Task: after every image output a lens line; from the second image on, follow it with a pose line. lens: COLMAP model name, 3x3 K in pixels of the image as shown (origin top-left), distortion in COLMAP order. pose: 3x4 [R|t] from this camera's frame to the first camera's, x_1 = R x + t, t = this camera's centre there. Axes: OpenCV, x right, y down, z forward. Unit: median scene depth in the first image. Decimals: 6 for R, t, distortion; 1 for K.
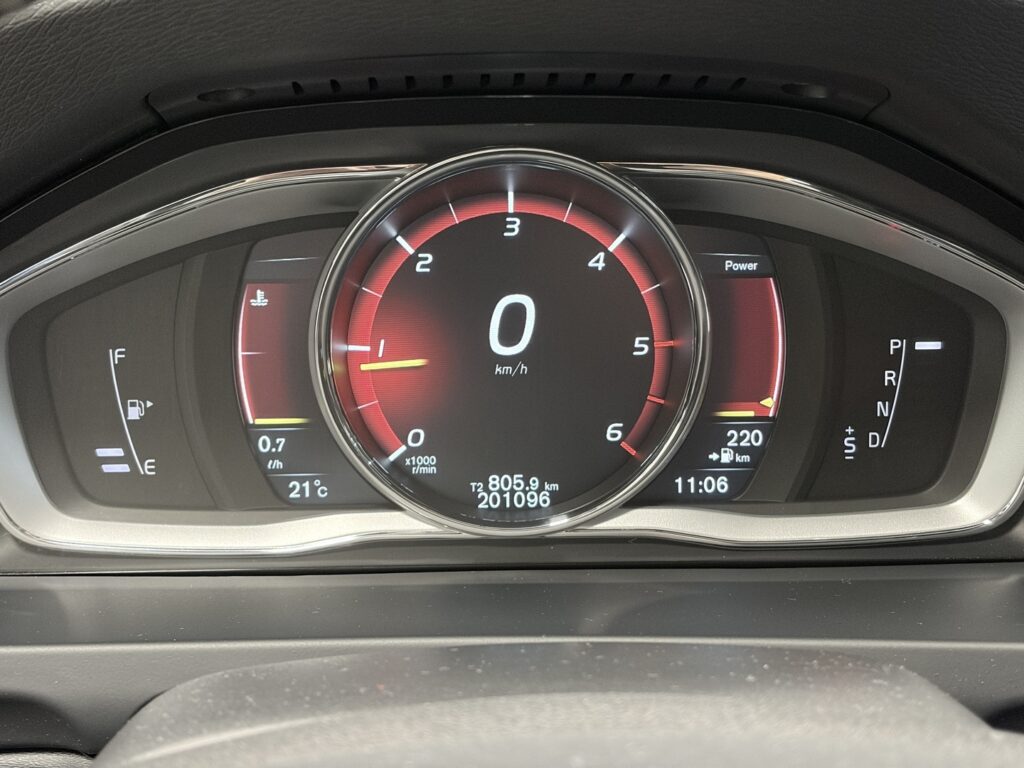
lens RADIAL K [[1569.7, 0, 512.0], [0, 1569.7, 384.0], [0, 0, 1]] dist [0.221711, -0.971511]
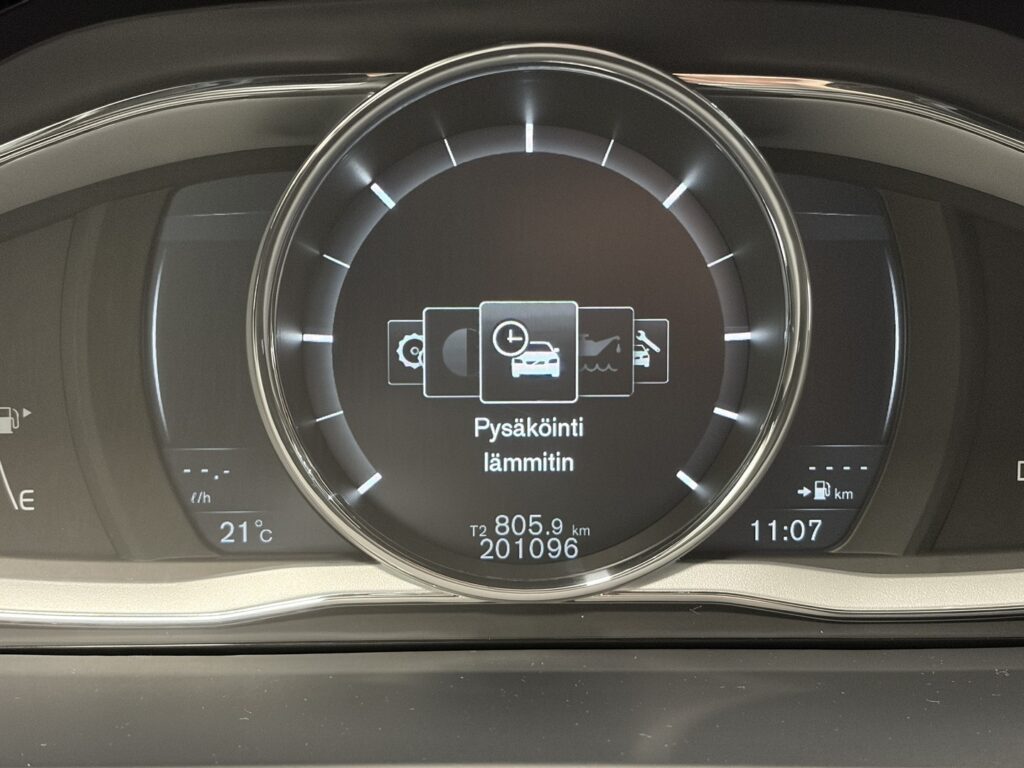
lens RADIAL K [[1569.7, 0, 512.0], [0, 1569.7, 384.0], [0, 0, 1]] dist [0.221711, -0.971511]
pose [[0.999947, 0.008580, 0.005774, -0.011699], [-0.008497, 0.999864, -0.014144, 0.007783], [-0.005894, 0.014095, 0.999883, 0.270905]]
